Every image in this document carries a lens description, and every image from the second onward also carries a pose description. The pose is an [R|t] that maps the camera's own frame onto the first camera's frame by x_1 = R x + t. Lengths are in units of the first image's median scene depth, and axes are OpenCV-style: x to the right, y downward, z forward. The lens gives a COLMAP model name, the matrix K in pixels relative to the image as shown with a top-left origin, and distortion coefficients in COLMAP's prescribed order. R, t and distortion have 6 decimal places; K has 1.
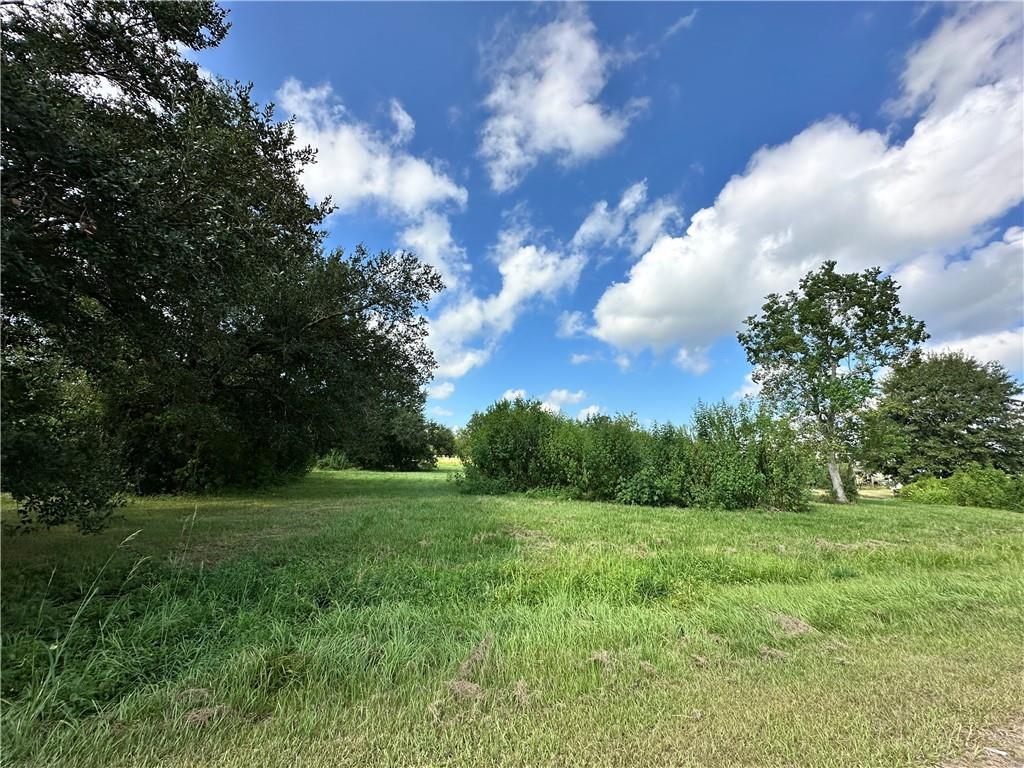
lens RADIAL K [[413.7, 0, 508.3], [0, 413.7, 385.7], [0, 0, 1]] dist [0.012571, -0.000383]
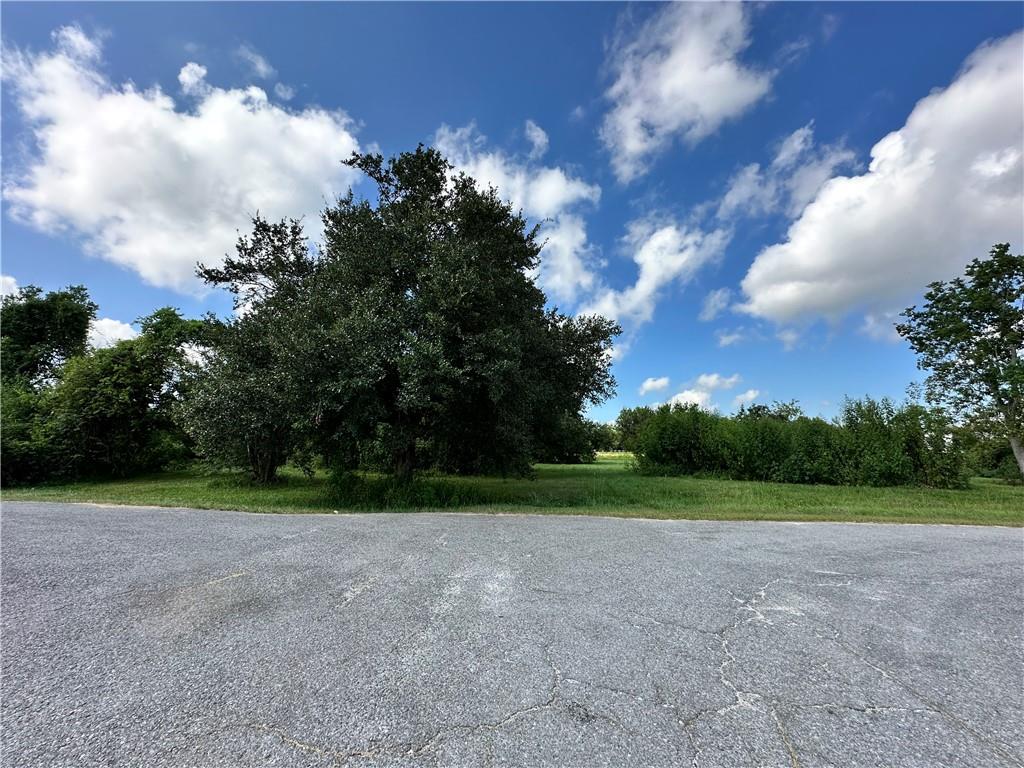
lens RADIAL K [[430.1, 0, 531.8], [0, 430.1, 393.4], [0, 0, 1]] dist [0.016727, -0.000661]
pose [[0.962904, -0.061534, -0.262734, -0.017748], [0.070275, 0.997239, 0.023995, -0.015893], [0.260532, -0.041569, 0.964570, -0.103465]]
